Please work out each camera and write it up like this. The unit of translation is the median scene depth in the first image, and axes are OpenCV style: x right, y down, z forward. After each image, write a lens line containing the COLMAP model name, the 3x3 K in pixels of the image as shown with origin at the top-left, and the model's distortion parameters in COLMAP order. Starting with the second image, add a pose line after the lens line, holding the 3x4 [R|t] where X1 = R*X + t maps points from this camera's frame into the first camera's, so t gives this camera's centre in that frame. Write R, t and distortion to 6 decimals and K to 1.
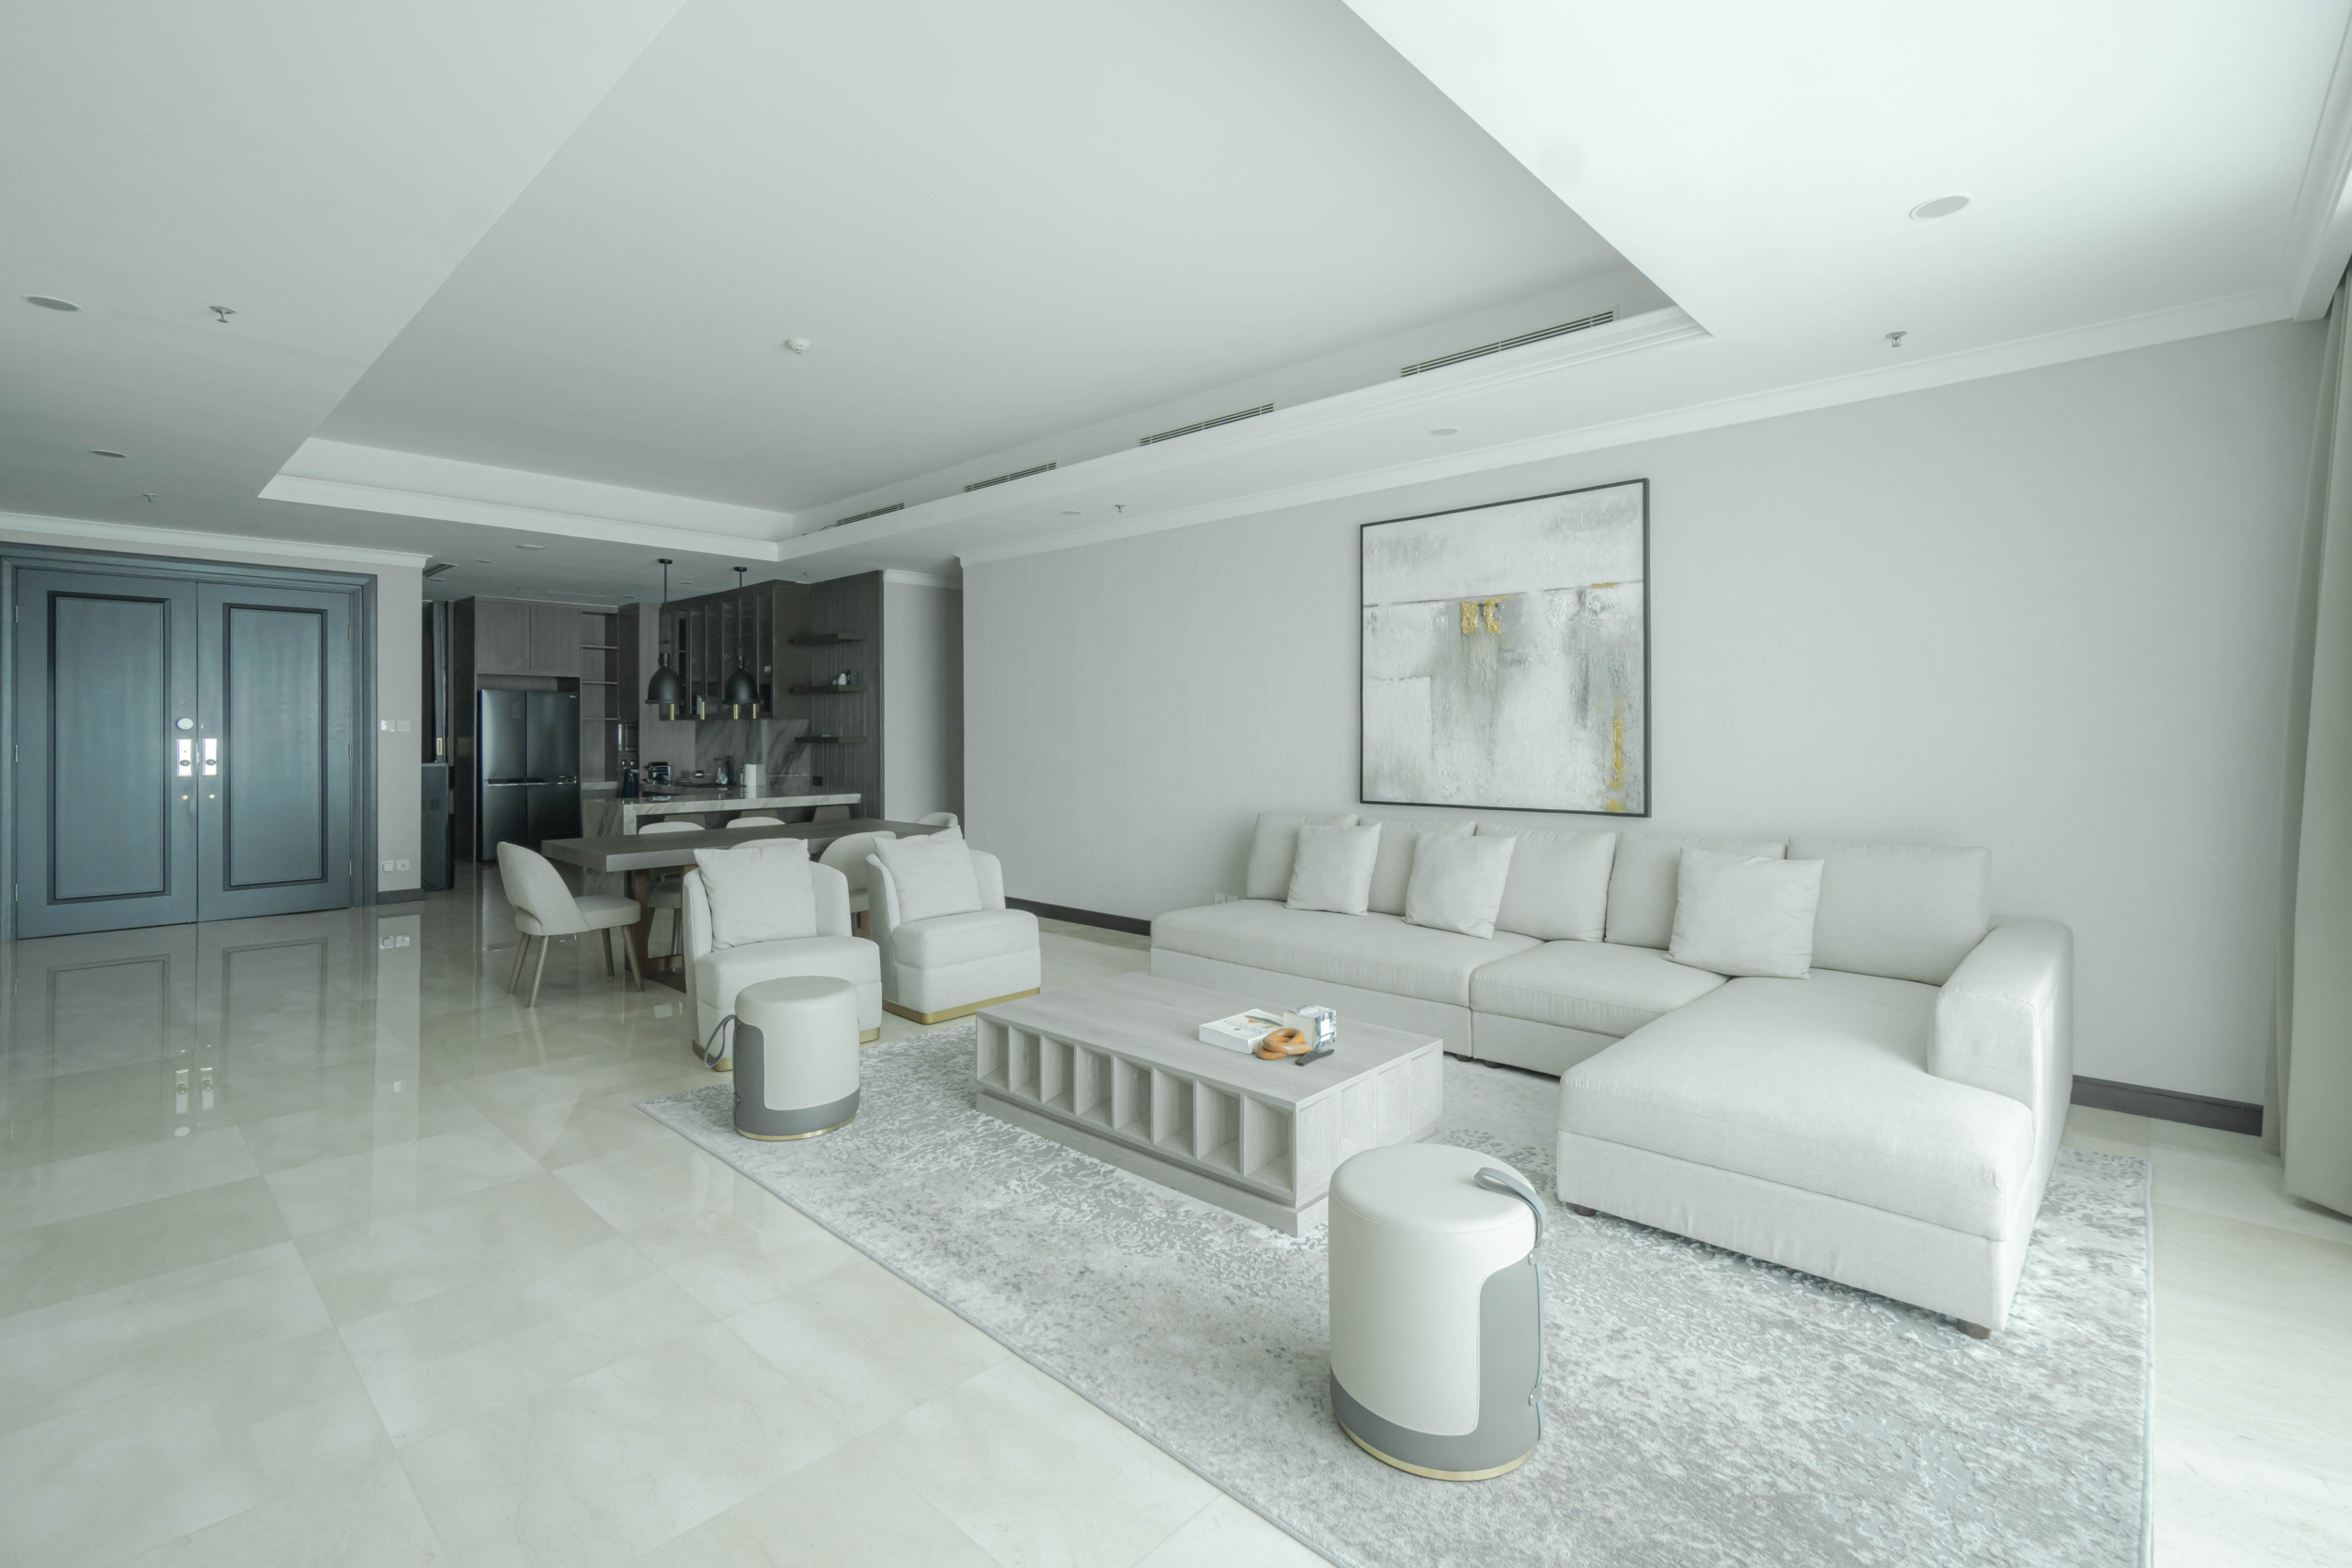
lens RADIAL K [[1081.6, 0, 1217.5], [0, 1081.6, 744.0], [0, 0, 1]] dist [-0.000711, 0.000452]
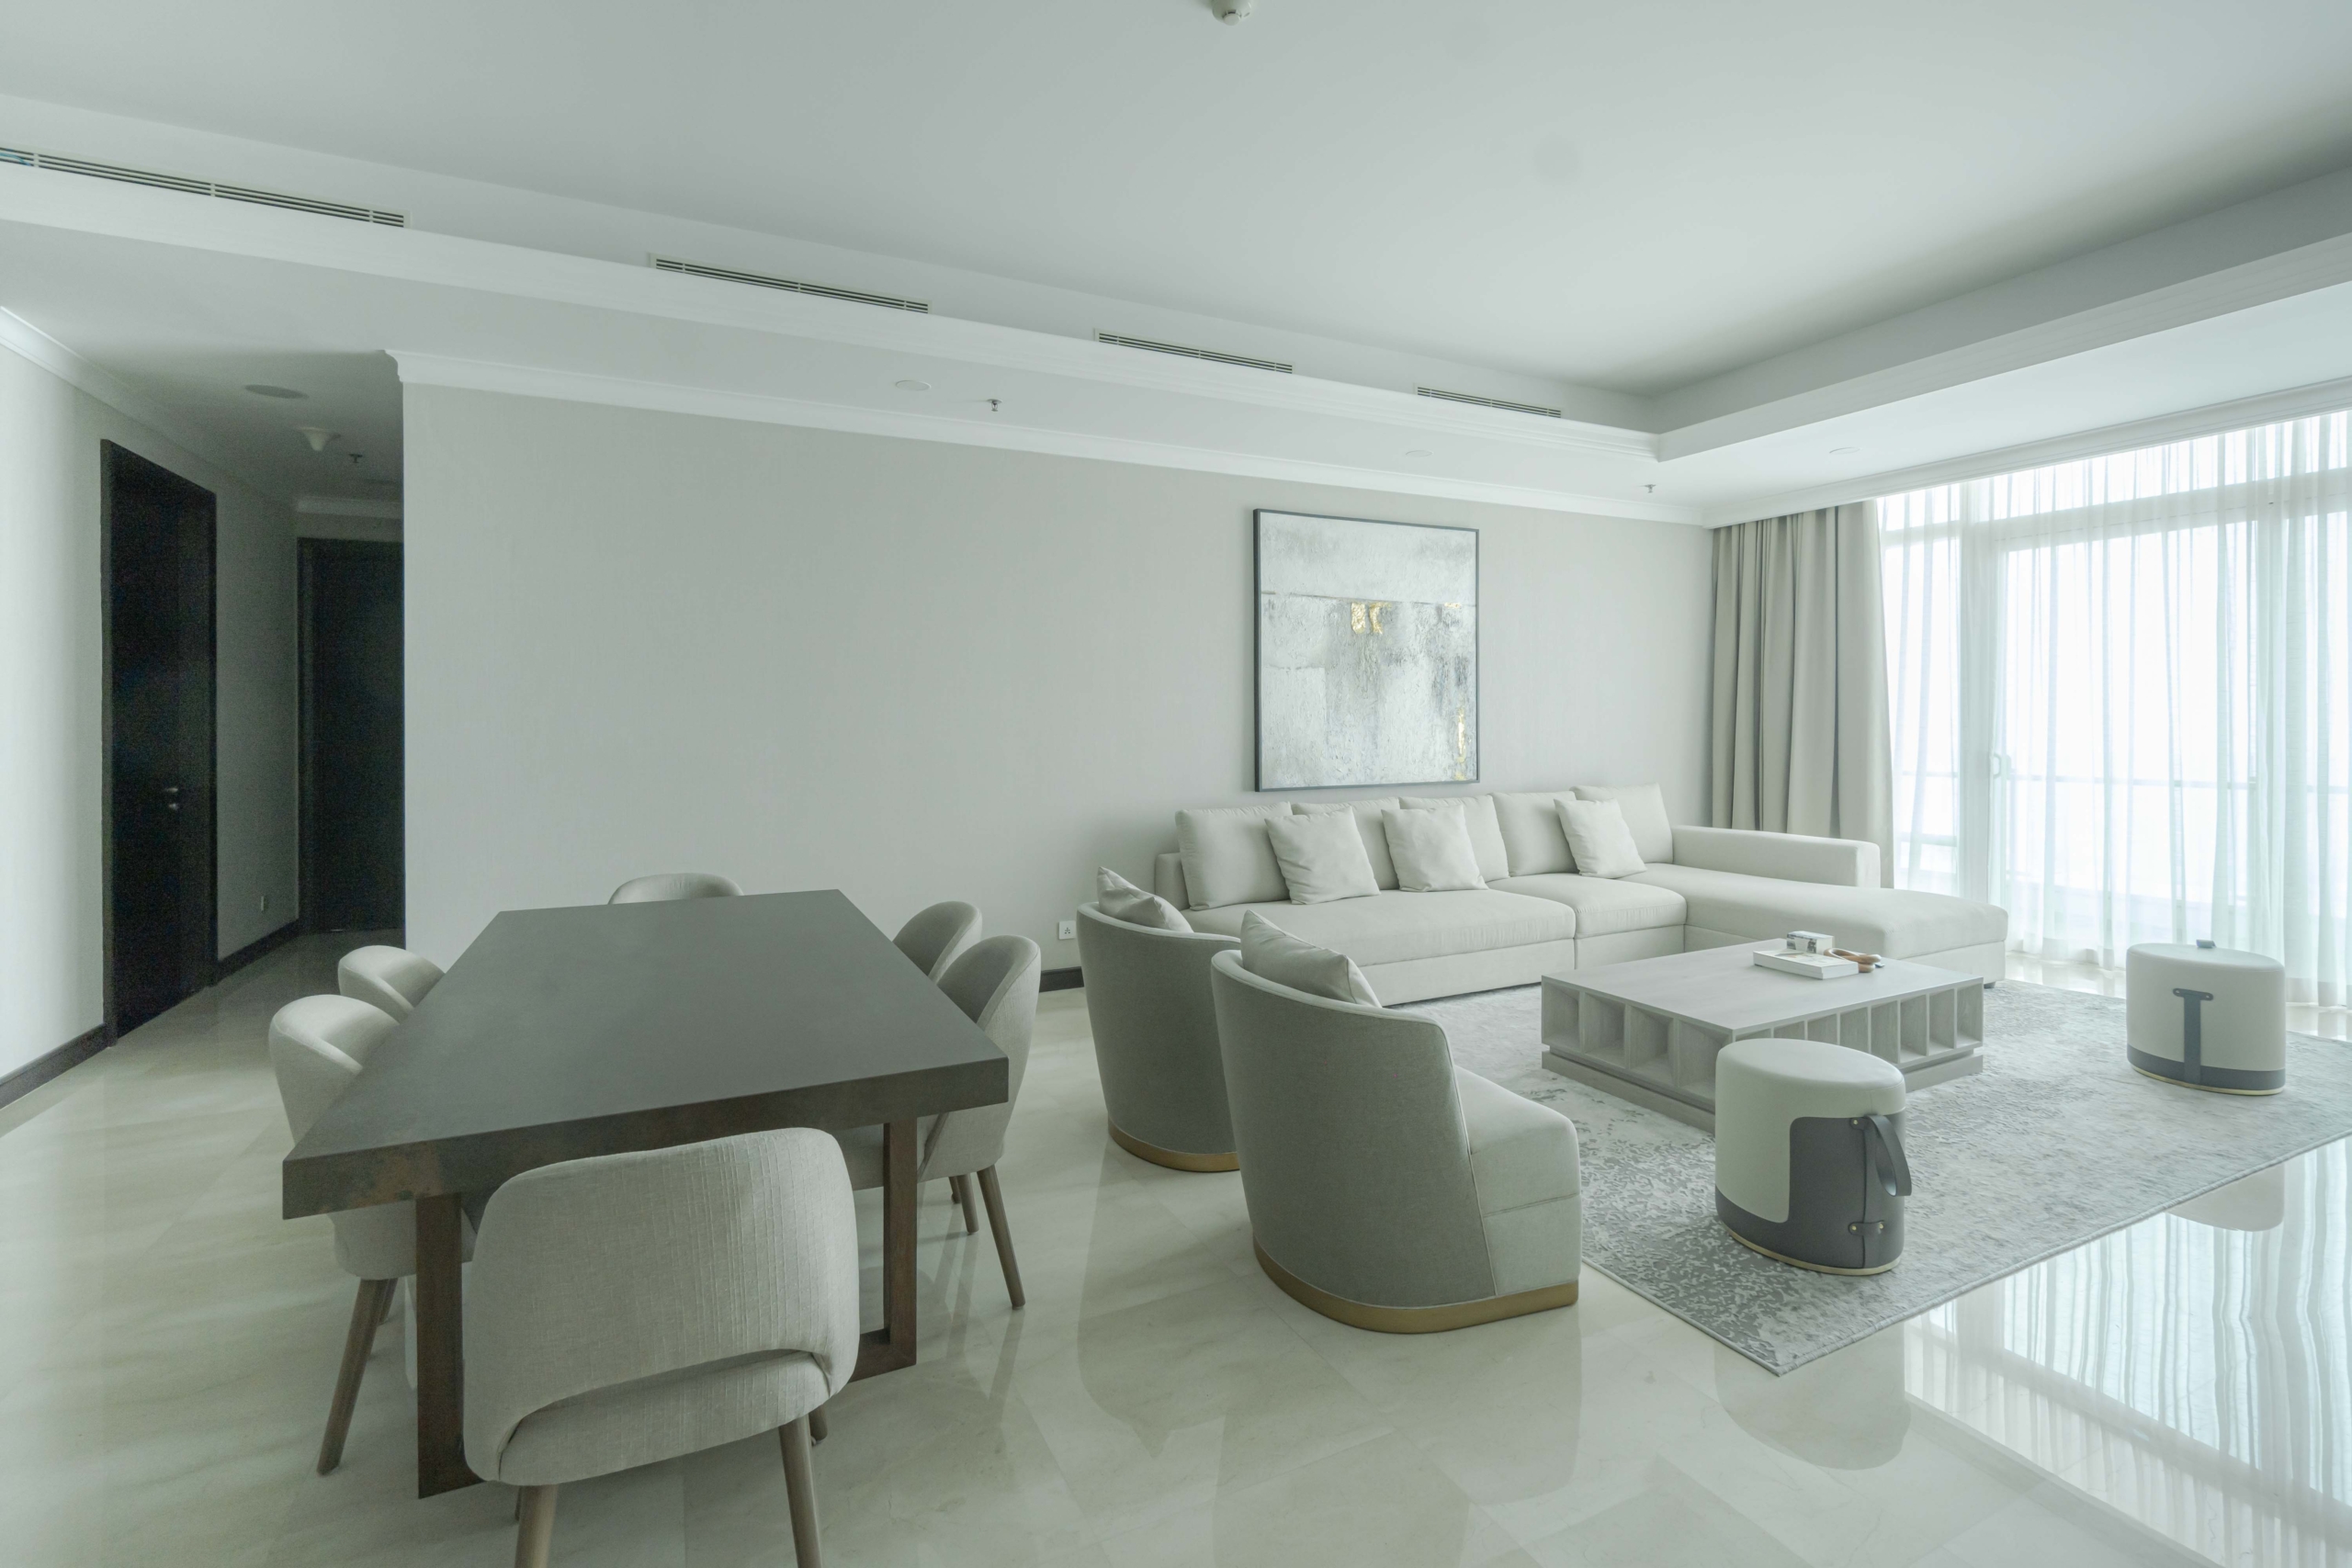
lens RADIAL K [[1032.9, 0, 1181.3], [0, 1032.9, 720.9], [0, 0, 1]] dist [0.002702, -0.000005]
pose [[0.365457, -0.001600, 0.930827, -0.542822], [0.010646, 0.999940, -0.002461, -0.005800], [-0.930767, 0.010809, 0.365452, 0.512894]]
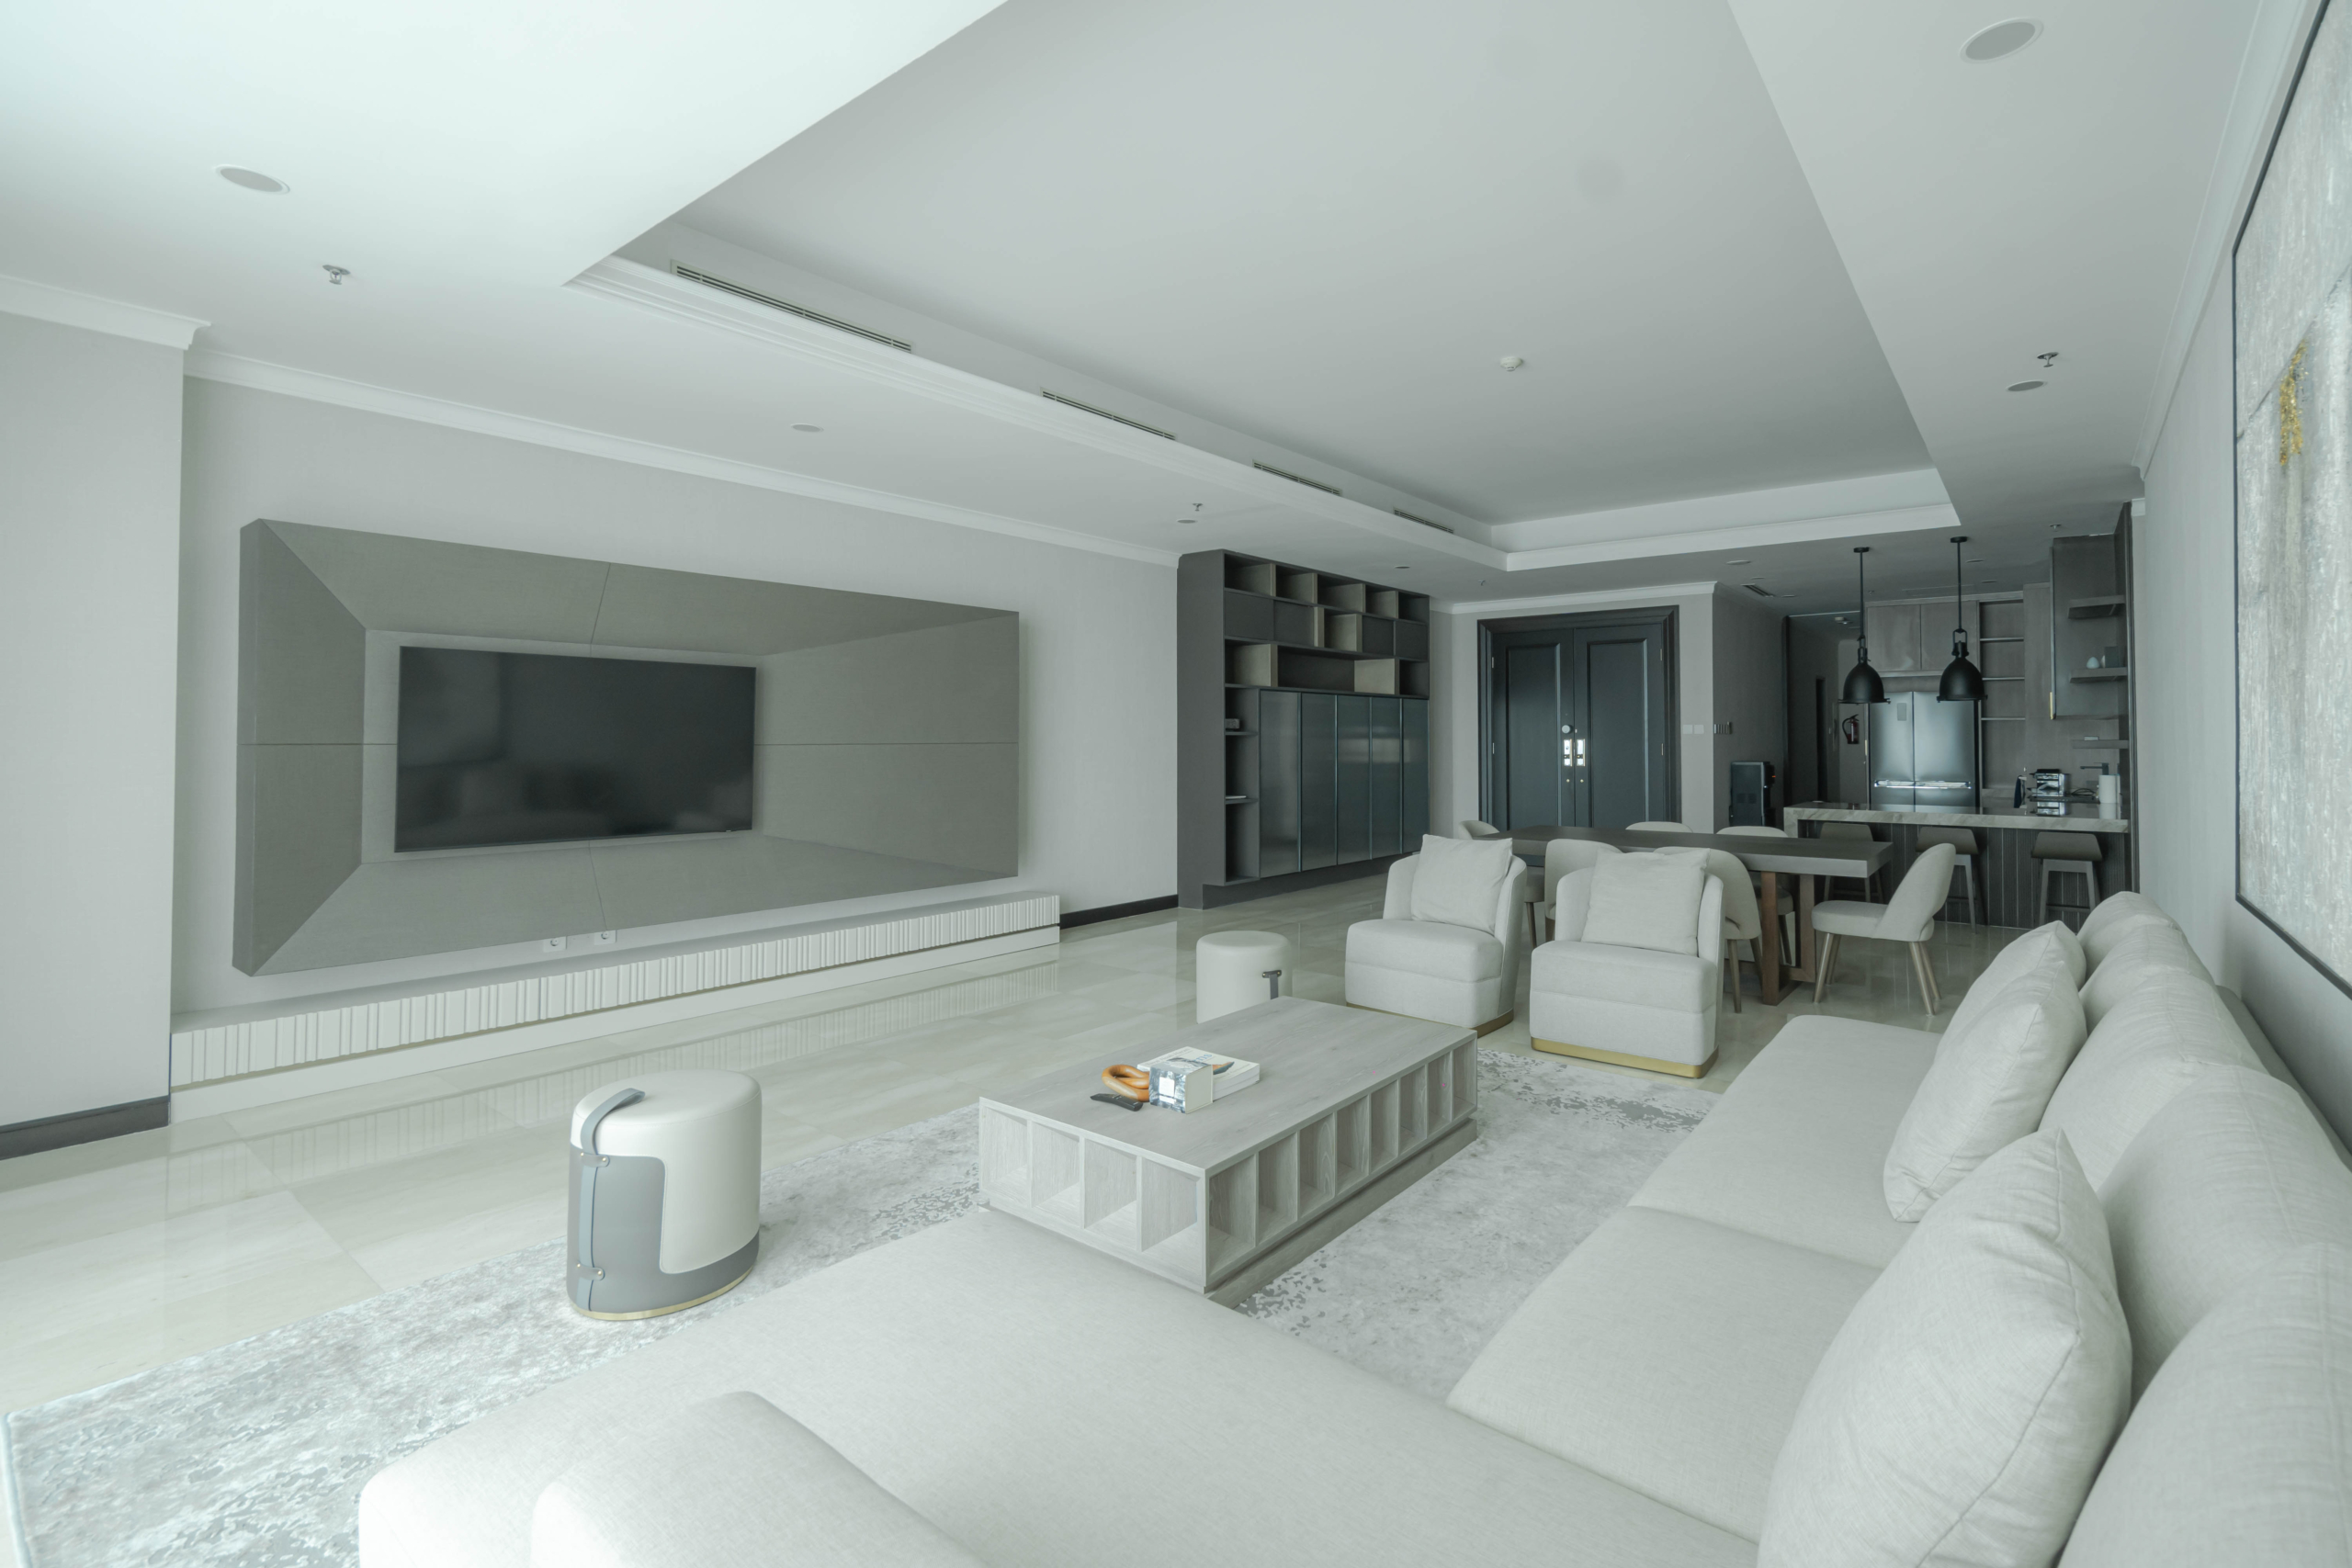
lens RADIAL K [[1081.6, 0, 1217.5], [0, 1081.6, 744.0], [0, 0, 1]] dist [-0.000711, 0.000452]
pose [[0.067374, 0.008114, -0.997695, 0.385283], [-0.007078, 0.999946, 0.007654, -0.005683], [0.997703, 0.006546, 0.067428, 0.398154]]
